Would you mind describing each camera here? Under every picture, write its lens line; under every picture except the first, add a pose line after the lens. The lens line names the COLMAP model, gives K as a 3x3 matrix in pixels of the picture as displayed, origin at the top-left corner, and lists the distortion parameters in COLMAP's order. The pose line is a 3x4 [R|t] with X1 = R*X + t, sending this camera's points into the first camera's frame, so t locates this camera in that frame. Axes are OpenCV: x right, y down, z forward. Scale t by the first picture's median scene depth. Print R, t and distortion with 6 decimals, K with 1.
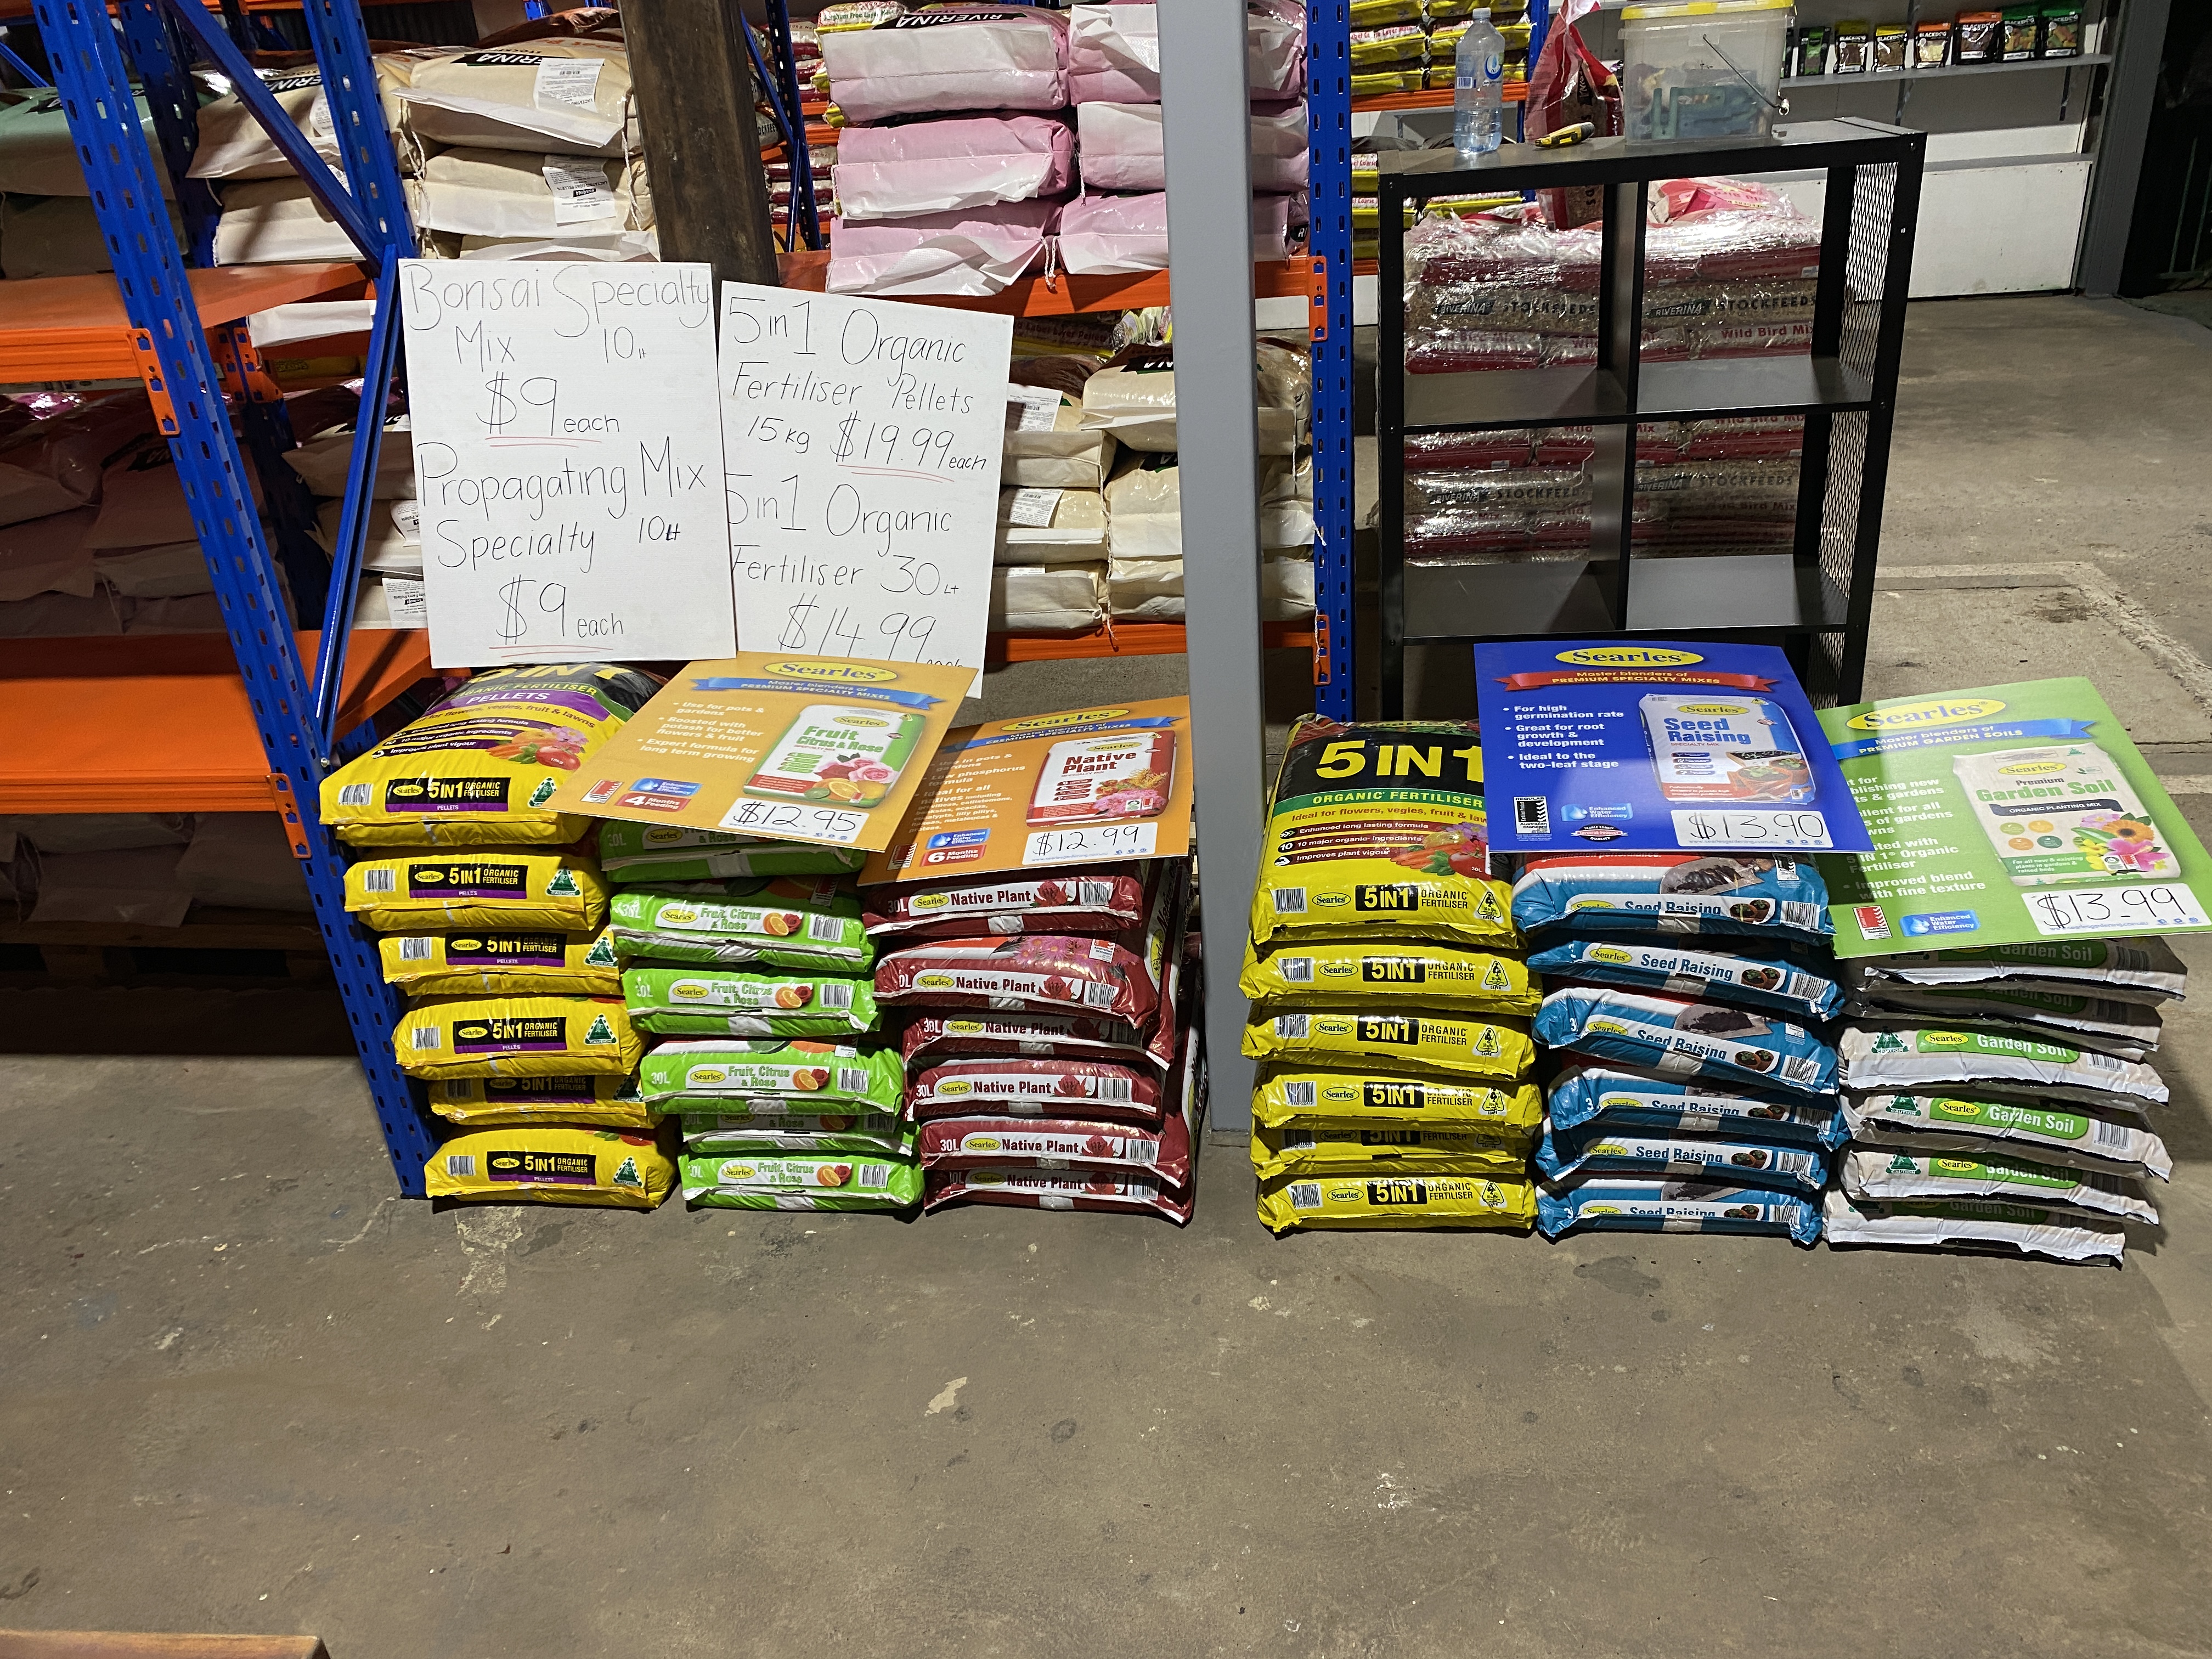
lens RADIAL K [[1682.3, 0, 1106.0], [0, 1682.3, 829.5], [0, 0, 1]] dist [0.007335, 0.007674]
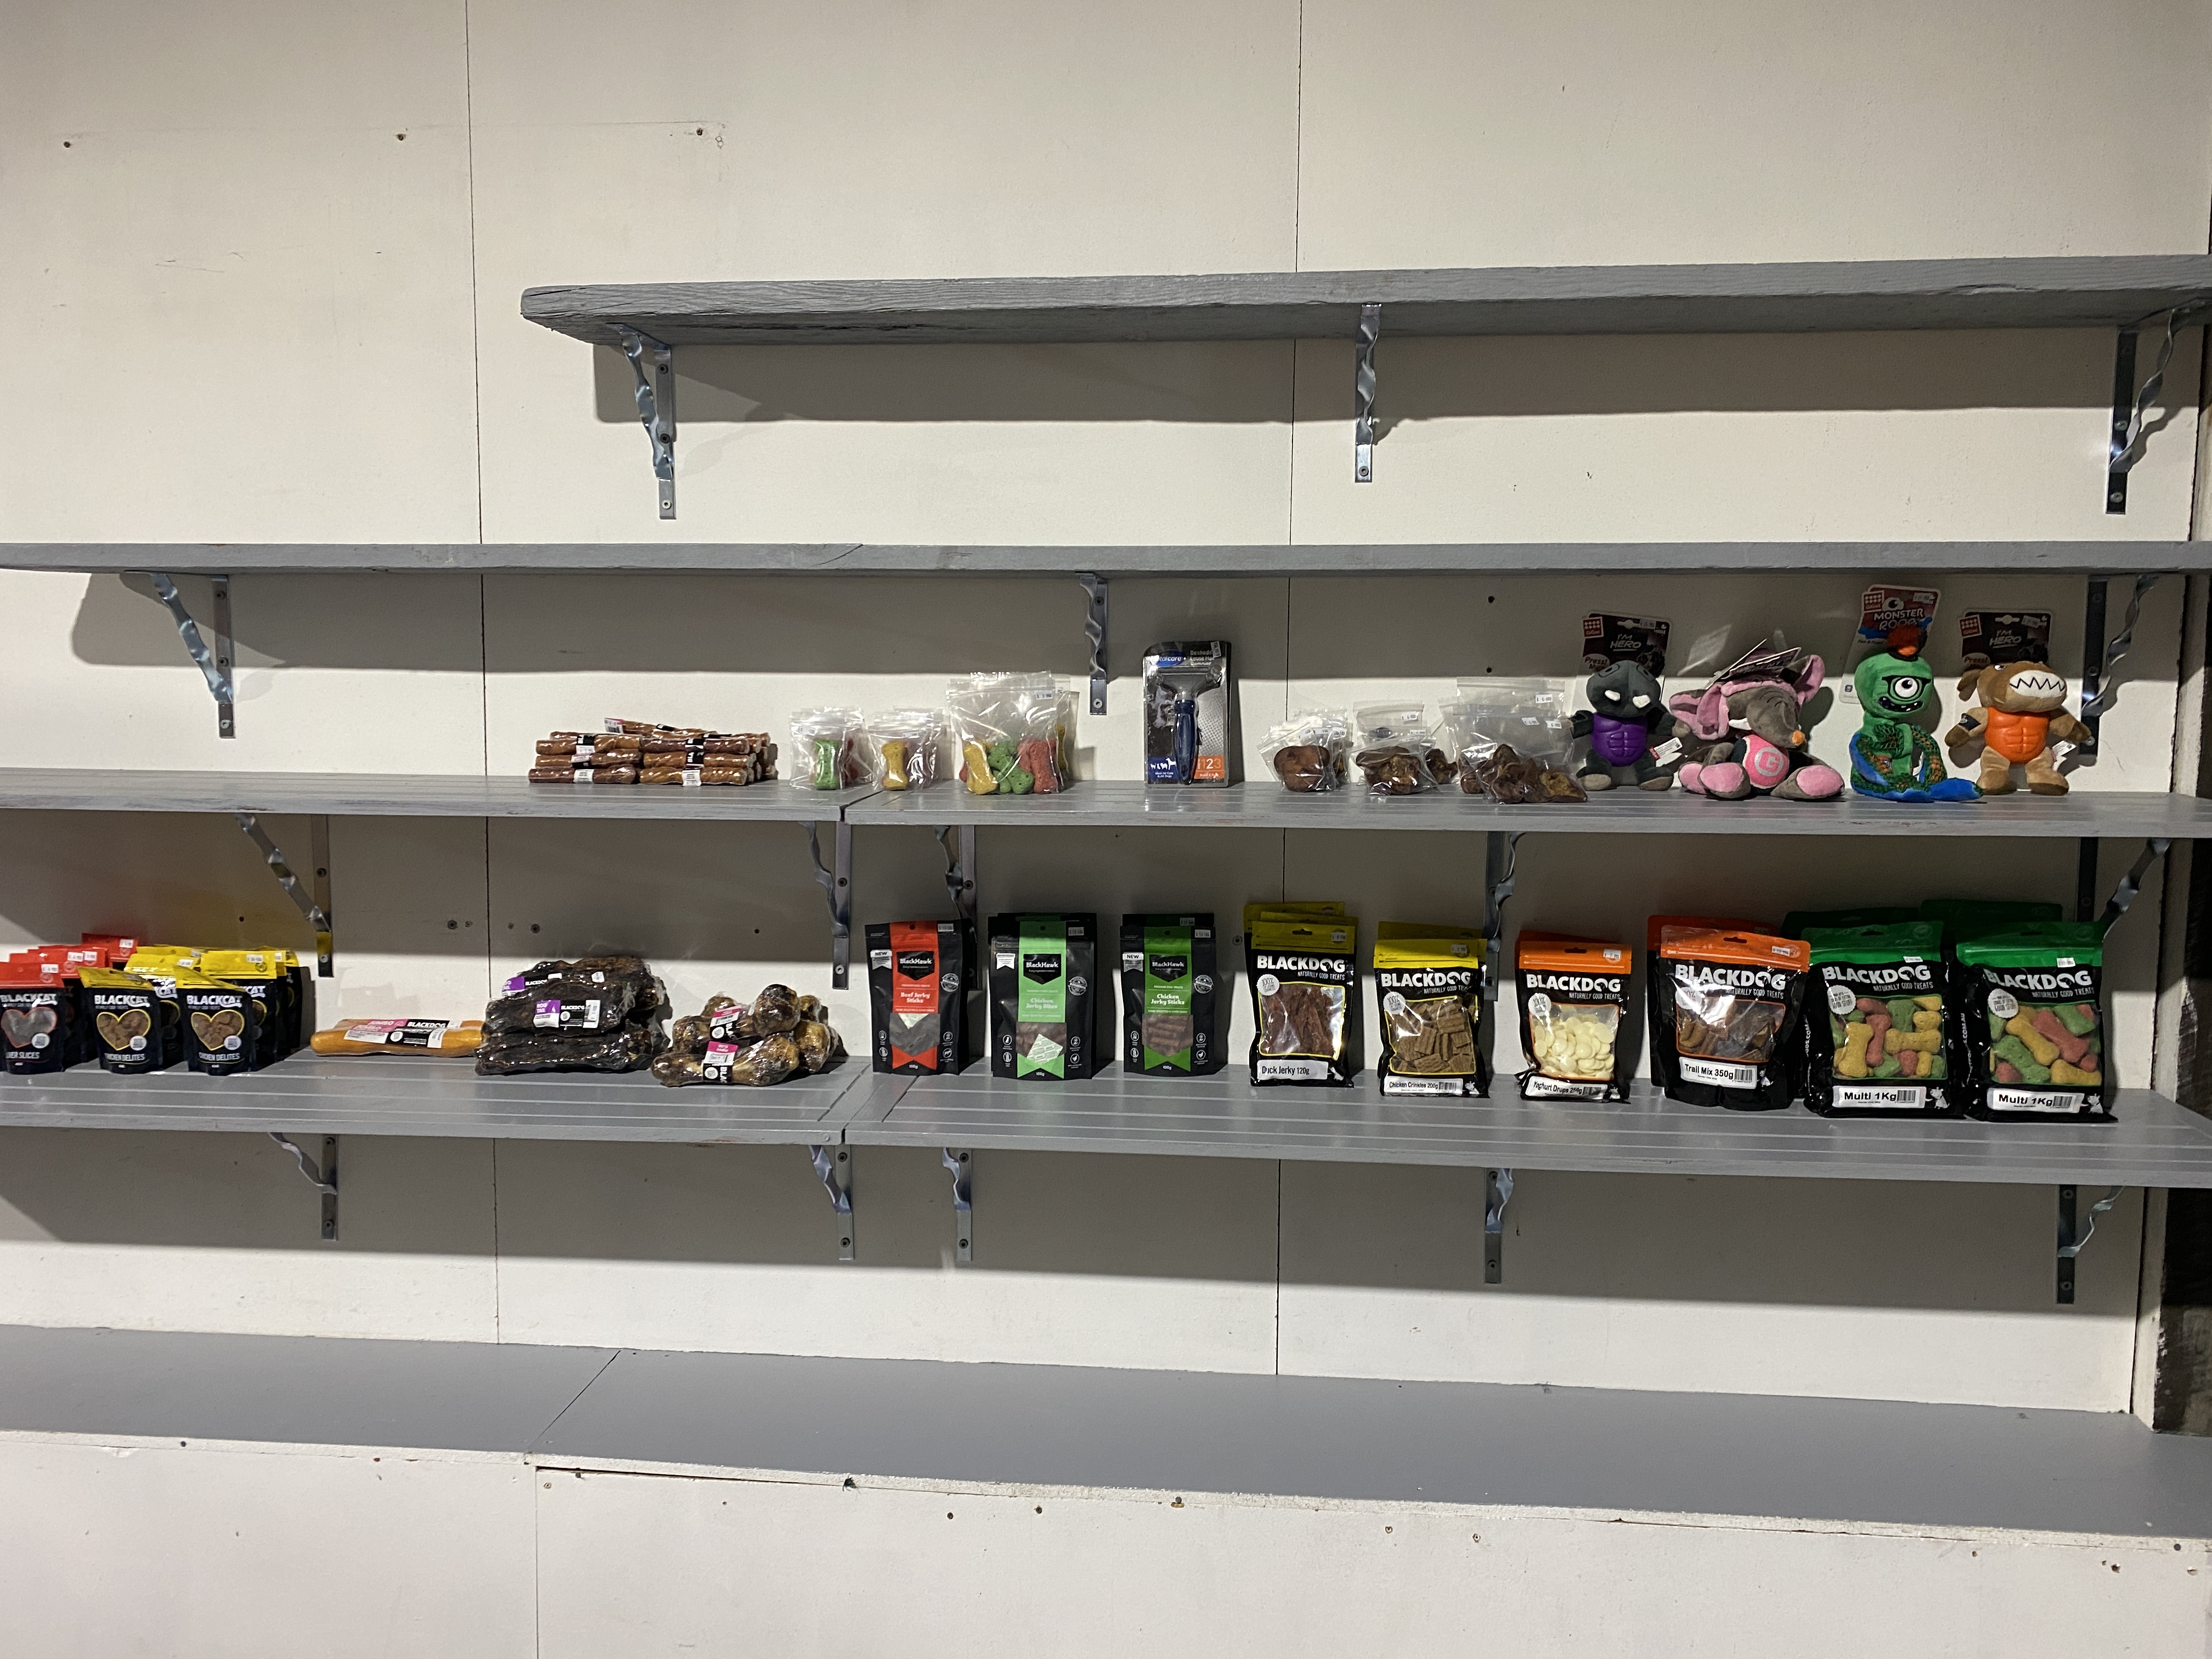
lens RADIAL K [[1682.3, 0, 1106.0], [0, 1682.3, 829.5], [0, 0, 1]] dist [0.007335, 0.007674]
pose [[0.996602, 0.071839, 0.040284, 0.402417], [-0.053623, 0.937187, -0.344682, -0.397041], [-0.062515, 0.341351, 0.937855, 0.743651]]
